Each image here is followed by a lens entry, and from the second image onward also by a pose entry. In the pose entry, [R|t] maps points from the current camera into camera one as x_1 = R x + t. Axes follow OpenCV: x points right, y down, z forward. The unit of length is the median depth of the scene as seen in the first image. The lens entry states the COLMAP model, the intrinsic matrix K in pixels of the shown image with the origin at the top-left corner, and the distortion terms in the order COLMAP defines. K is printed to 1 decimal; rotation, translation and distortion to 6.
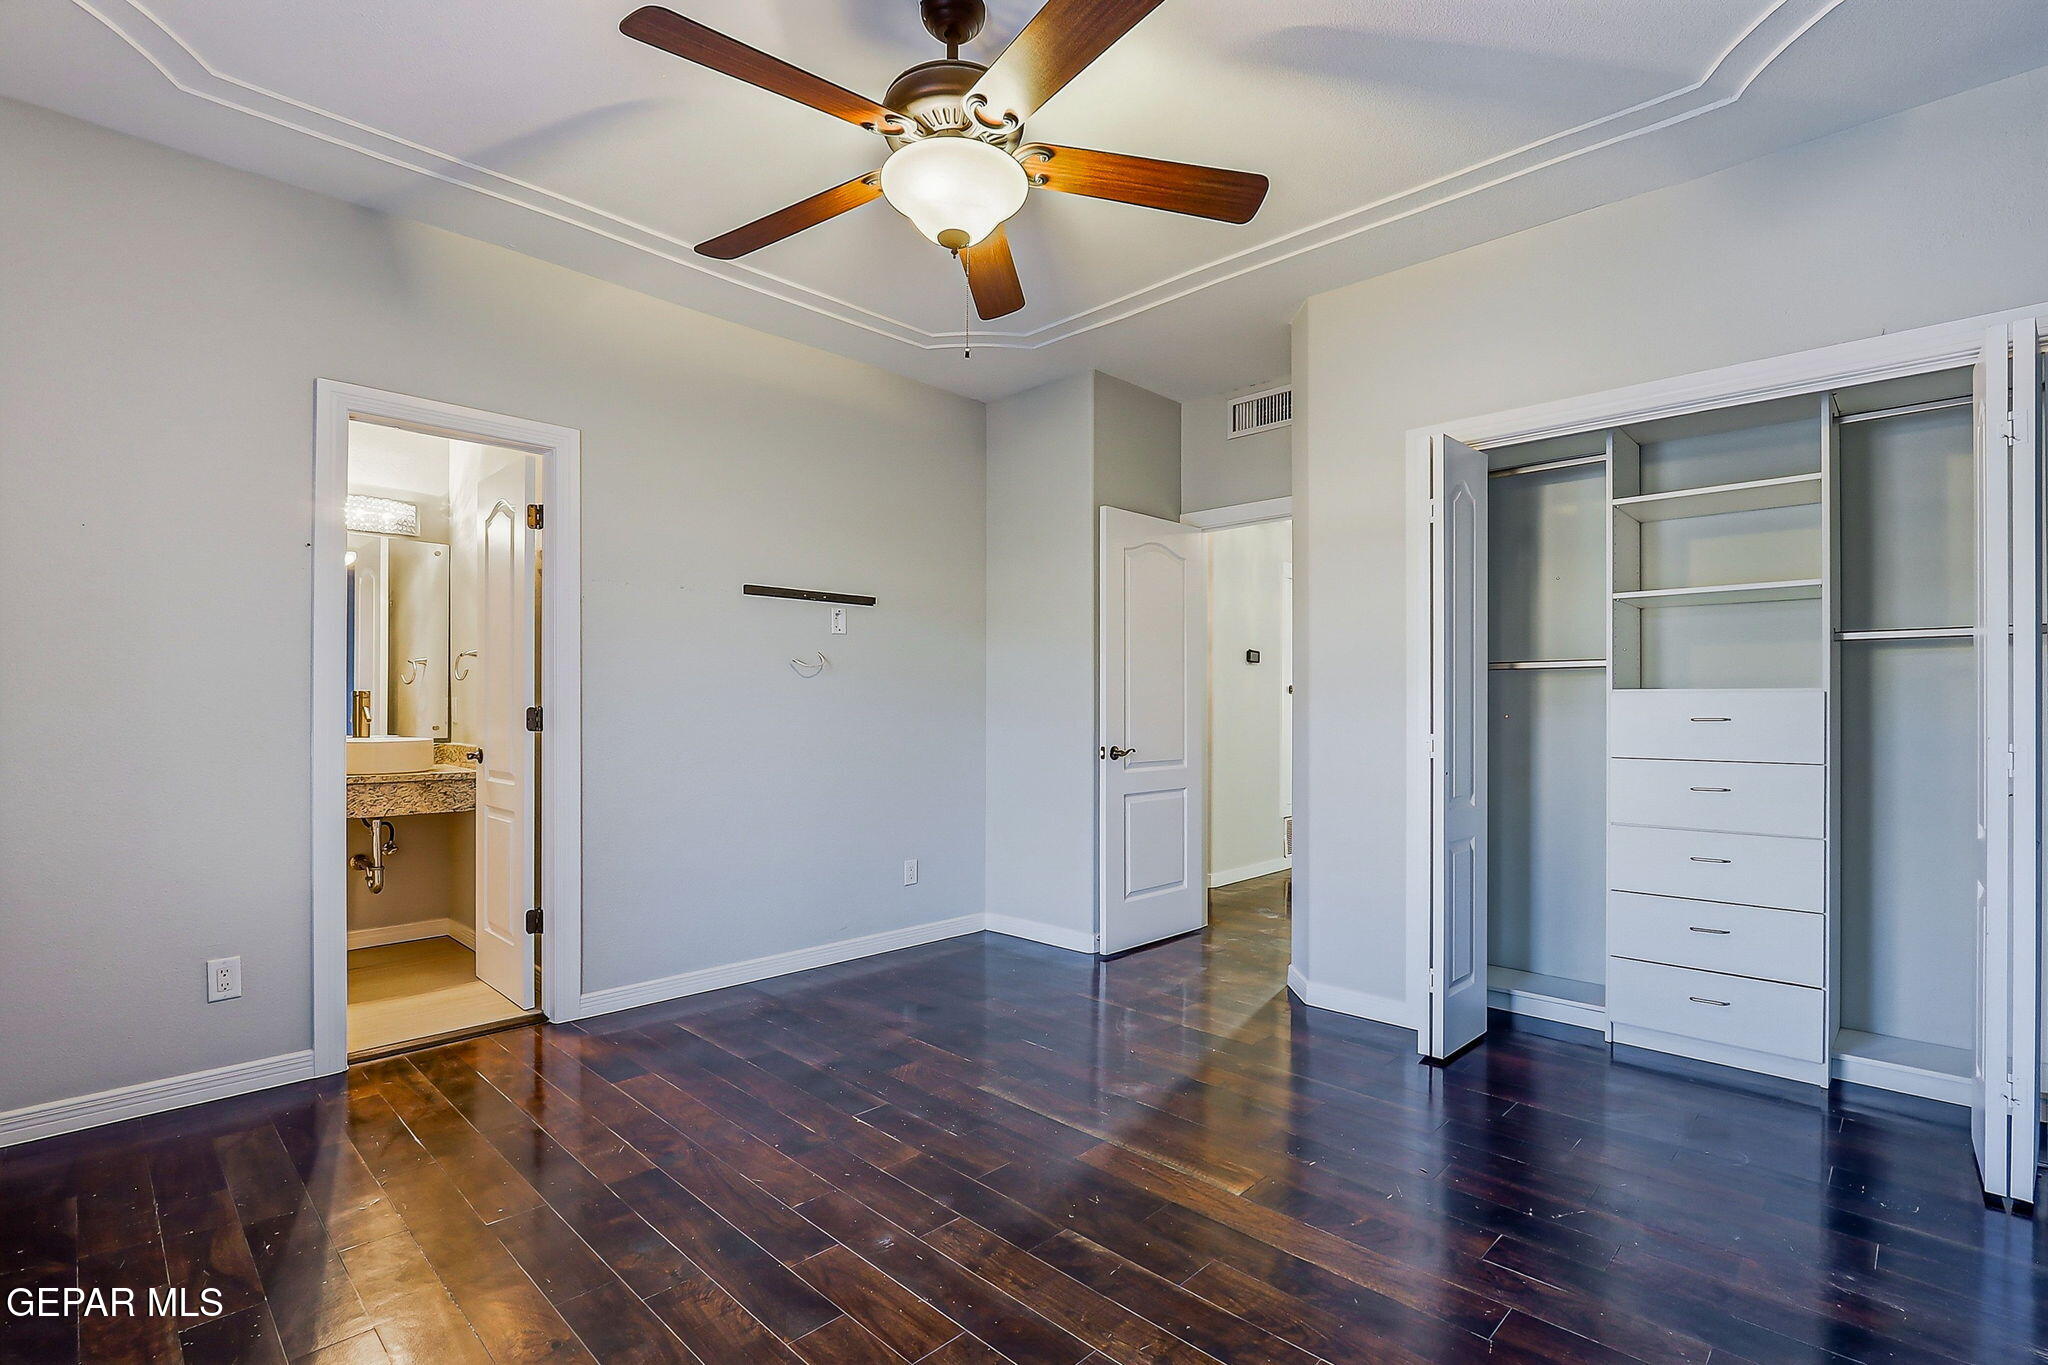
lens RADIAL K [[968.0, 0, 1038.4], [0, 968.0, 702.7], [0, 0, 1]] dist [-0.021018, 0.005083]
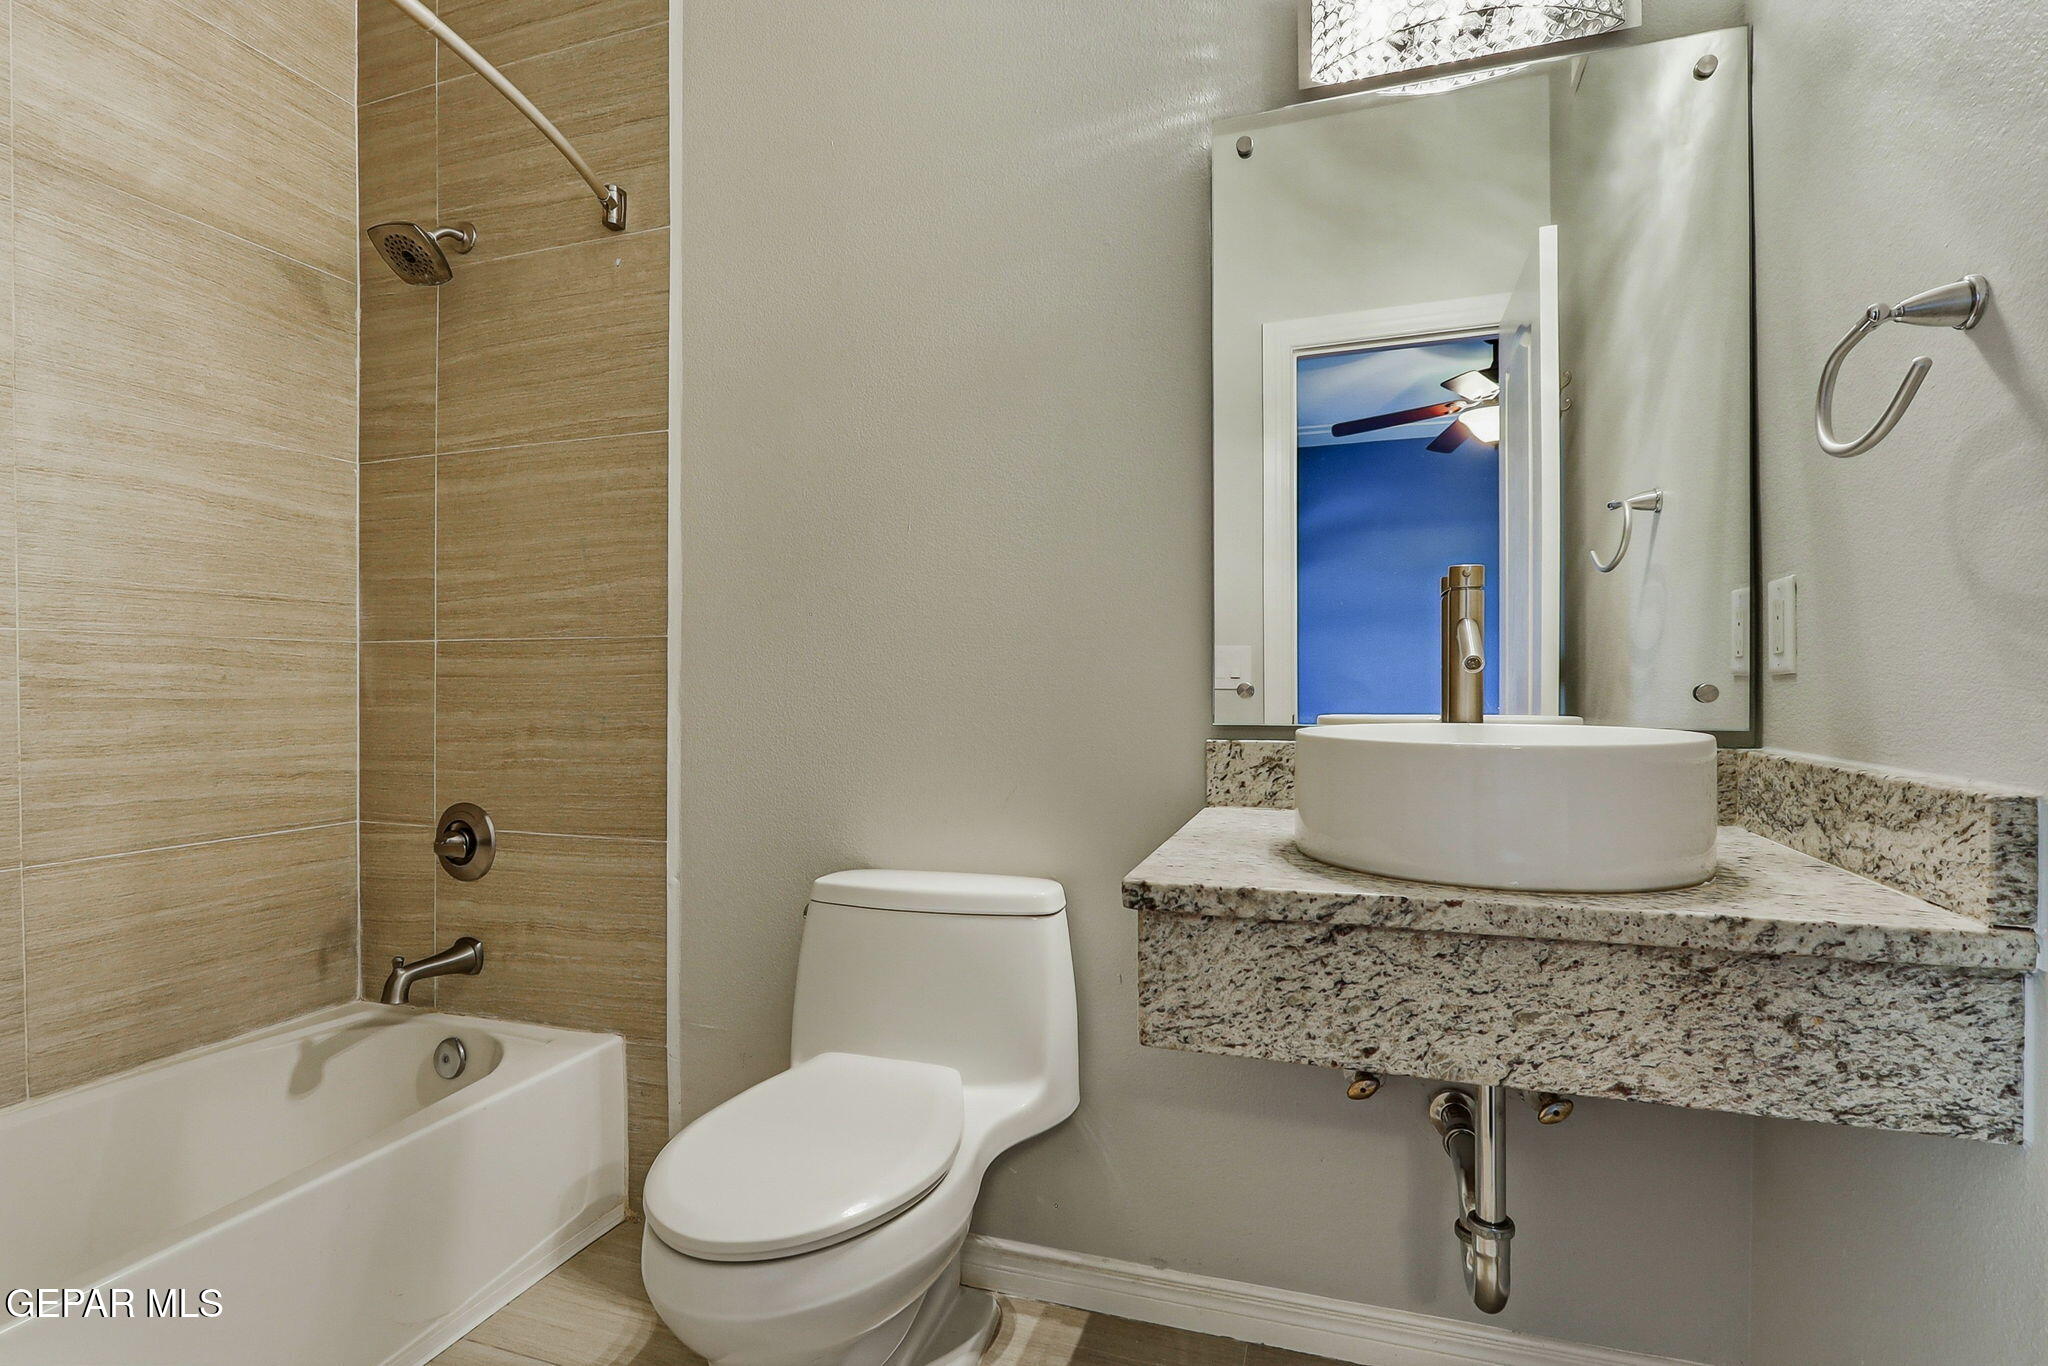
lens RADIAL K [[956.2, 0, 1026.4], [0, 956.2, 685.9], [0, 0, 1]] dist [-0.017426, 0.001290]
pose [[0.419083, -0.005227, -0.907933, -0.510814], [0.012359, 0.999924, -0.000052, 0.023832], [0.907864, -0.011199, 0.419116, 0.783335]]
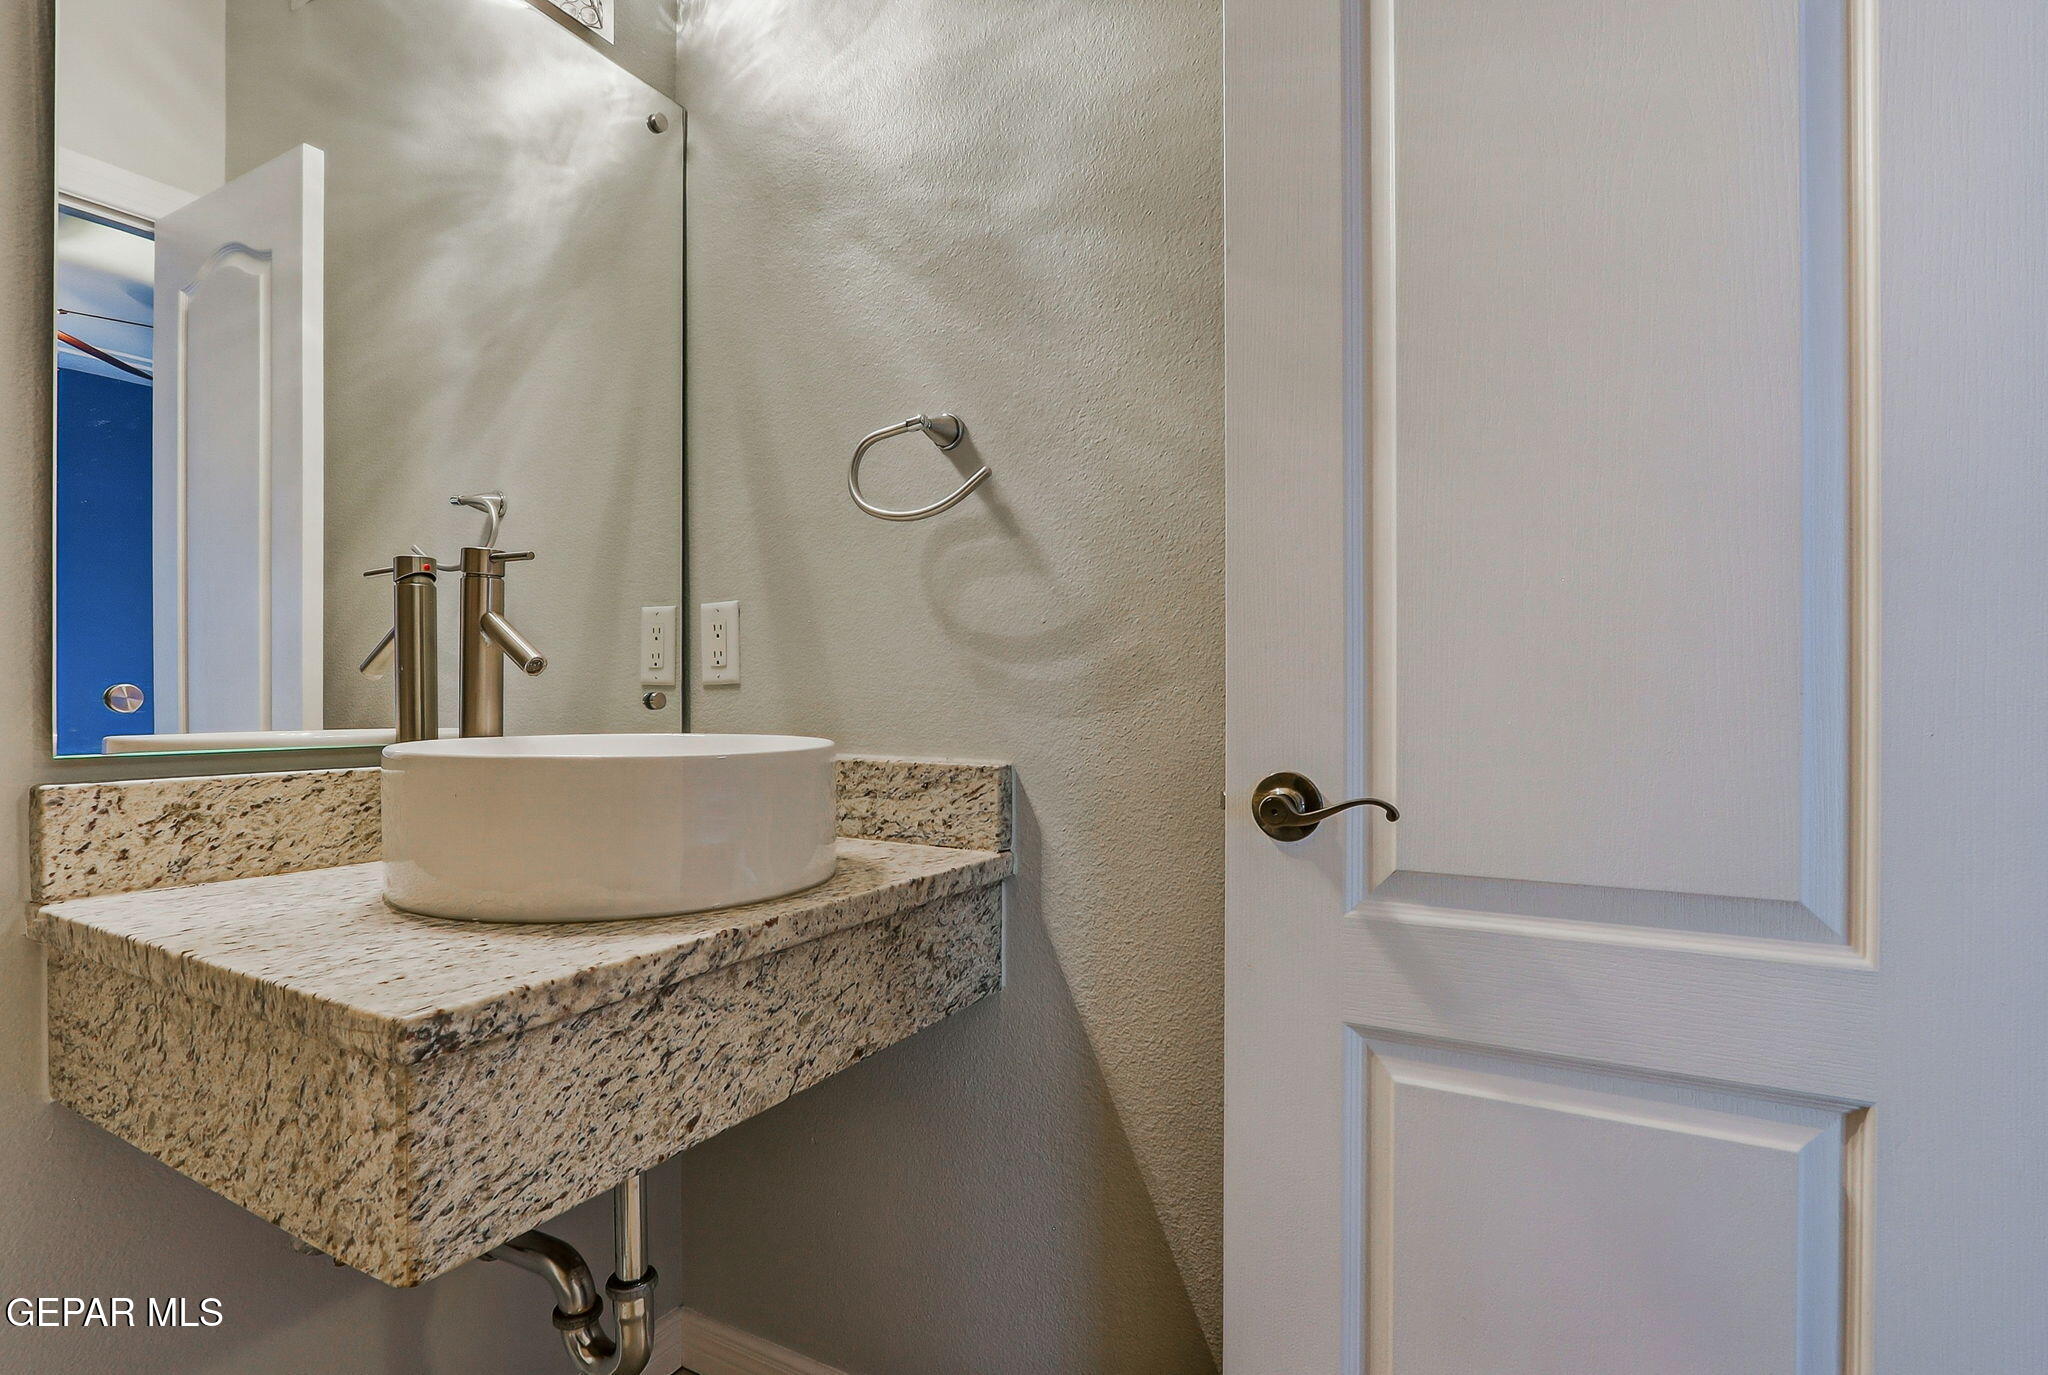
lens RADIAL K [[990.8, 0, 1022.3], [0, 990.8, 694.2], [0, 0, 1]] dist [-0.018783, 0.000076]
pose [[0.968036, -0.001291, 0.250809, -0.663530], [-0.000353, 0.999979, 0.006512, 0.024305], [-0.250812, -0.006392, 0.968015, 0.744831]]
